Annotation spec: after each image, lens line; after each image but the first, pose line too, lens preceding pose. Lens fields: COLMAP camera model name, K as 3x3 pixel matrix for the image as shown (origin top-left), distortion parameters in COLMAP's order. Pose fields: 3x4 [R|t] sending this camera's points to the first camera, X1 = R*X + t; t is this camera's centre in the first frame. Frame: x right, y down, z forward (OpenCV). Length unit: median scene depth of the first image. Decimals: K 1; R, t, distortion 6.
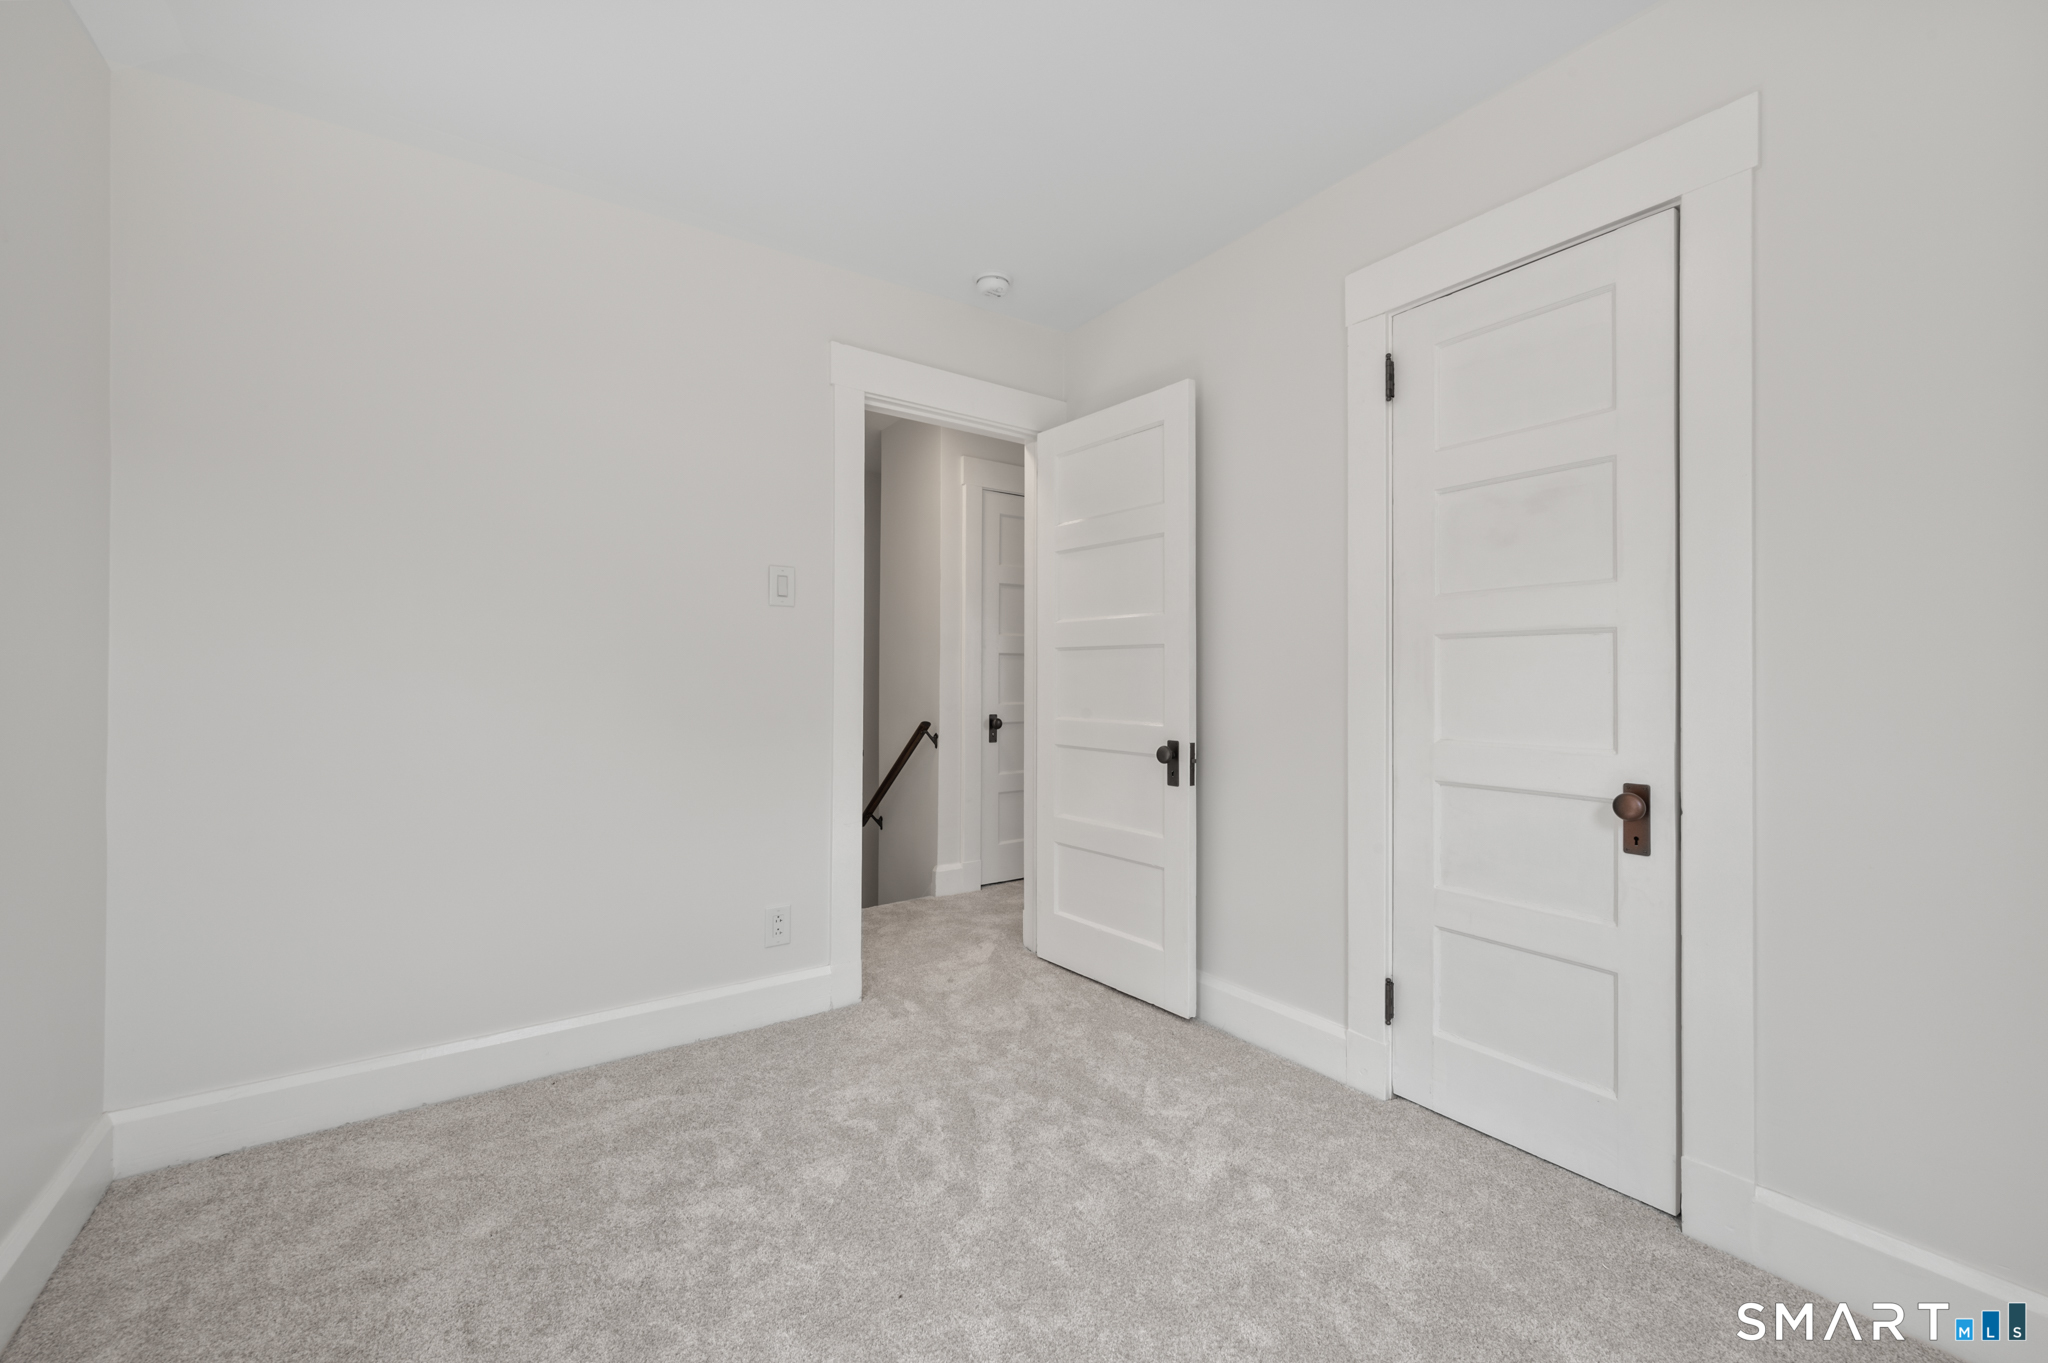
lens RADIAL K [[840.2, 0, 1000.1], [0, 840.2, 673.3], [0, 0, 1]] dist [-0.000046, 0.000135]
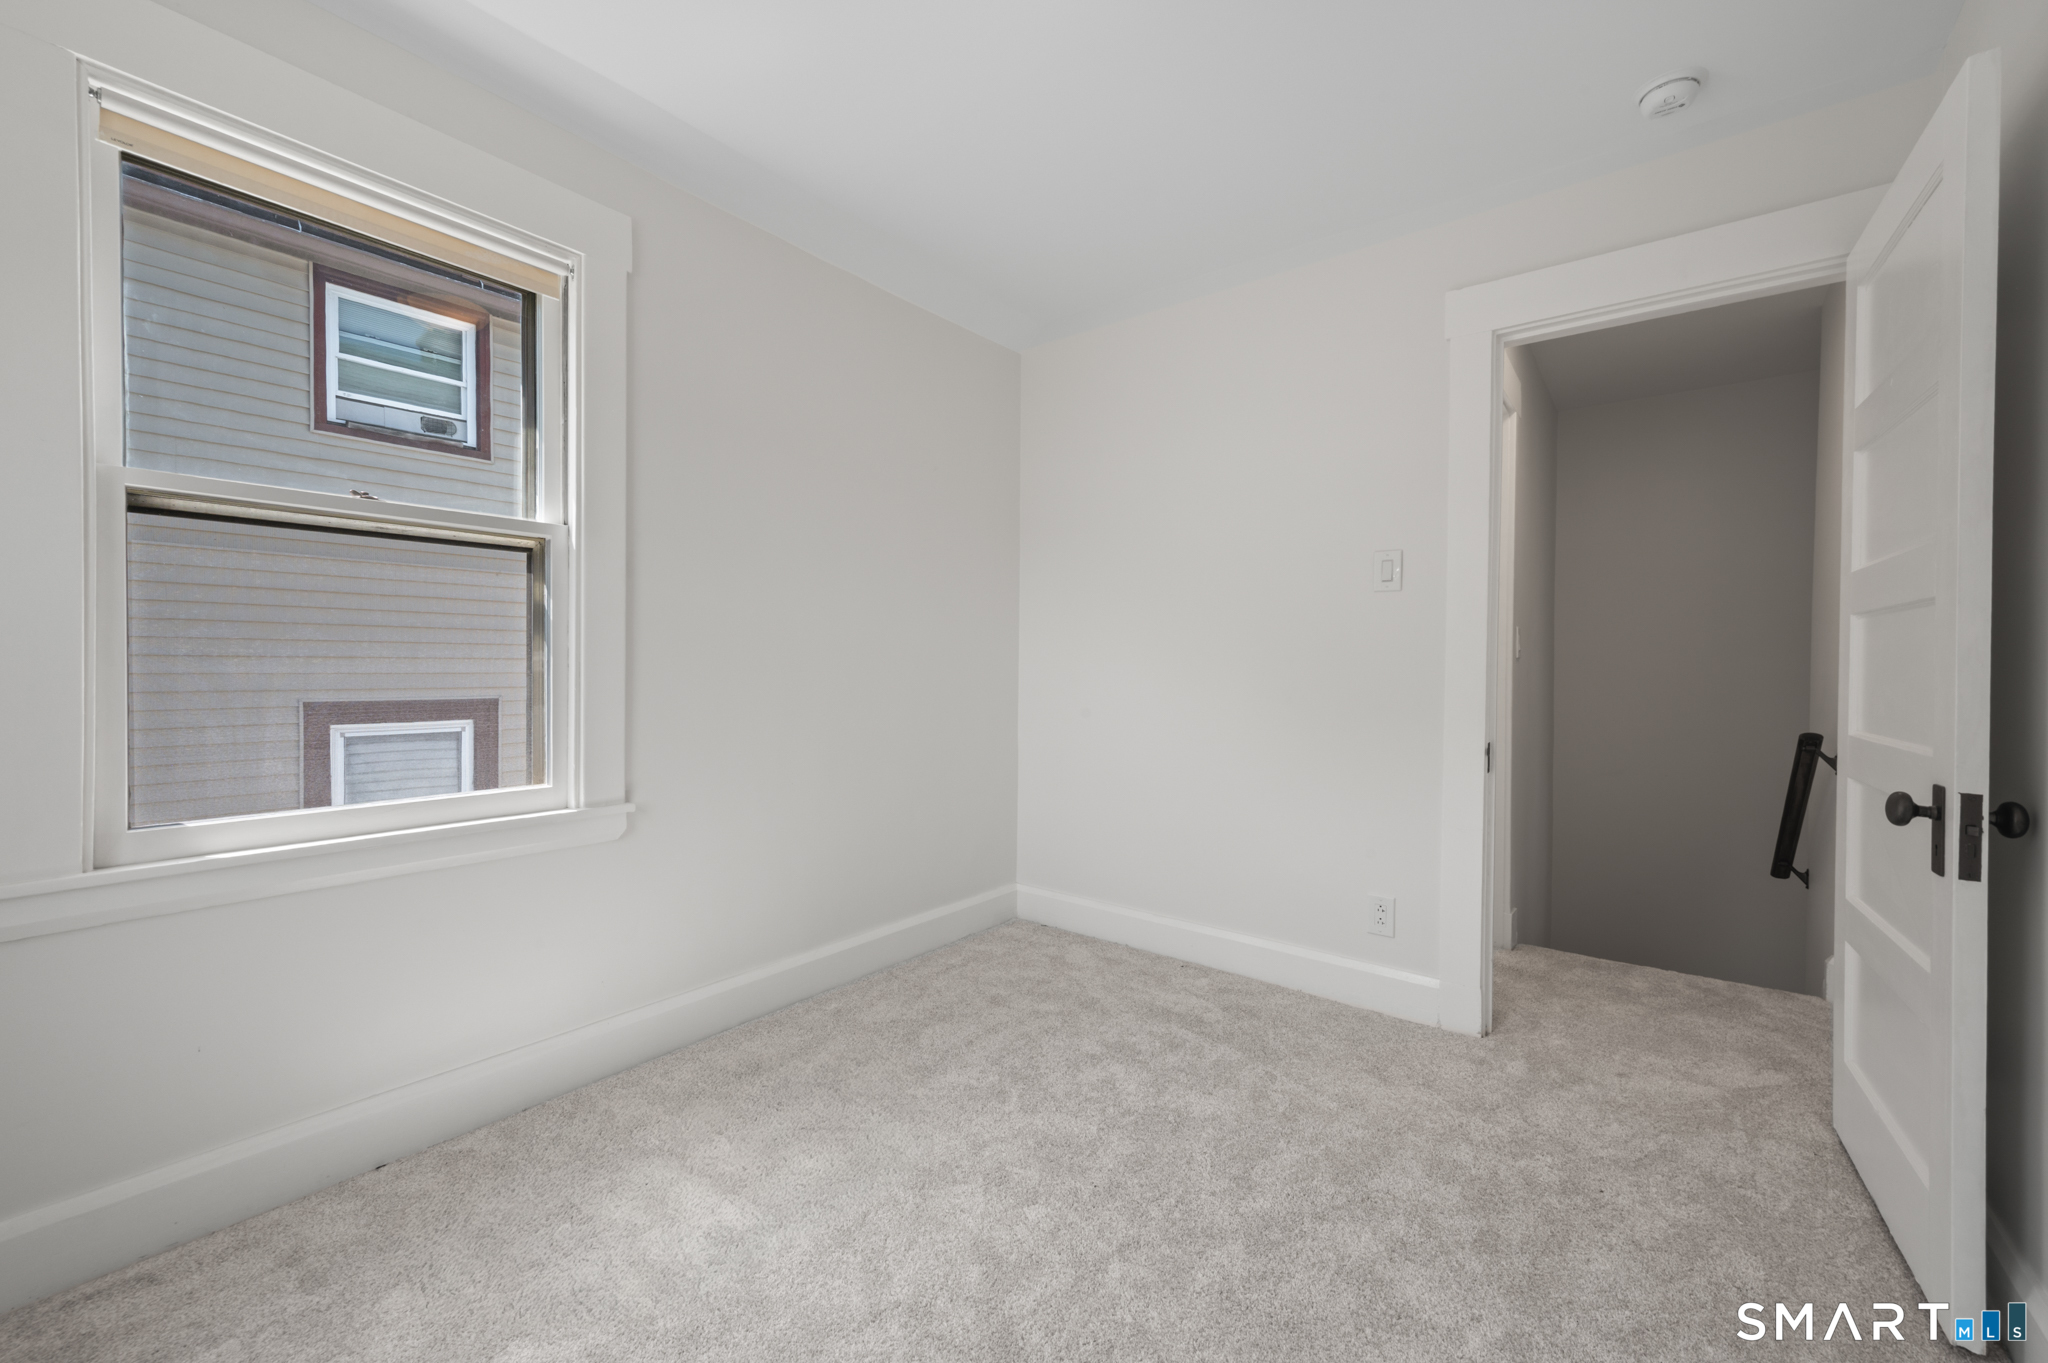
lens RADIAL K [[806.9, 0, 1036.0], [0, 806.9, 672.3], [0, 0, 1]] dist [0.008603, -0.000070]
pose [[0.290736, 0.007032, -0.956778, 0.584078], [-0.003291, 0.999974, 0.006350, 0.011429], [0.956798, 0.001303, 0.290751, 0.371687]]
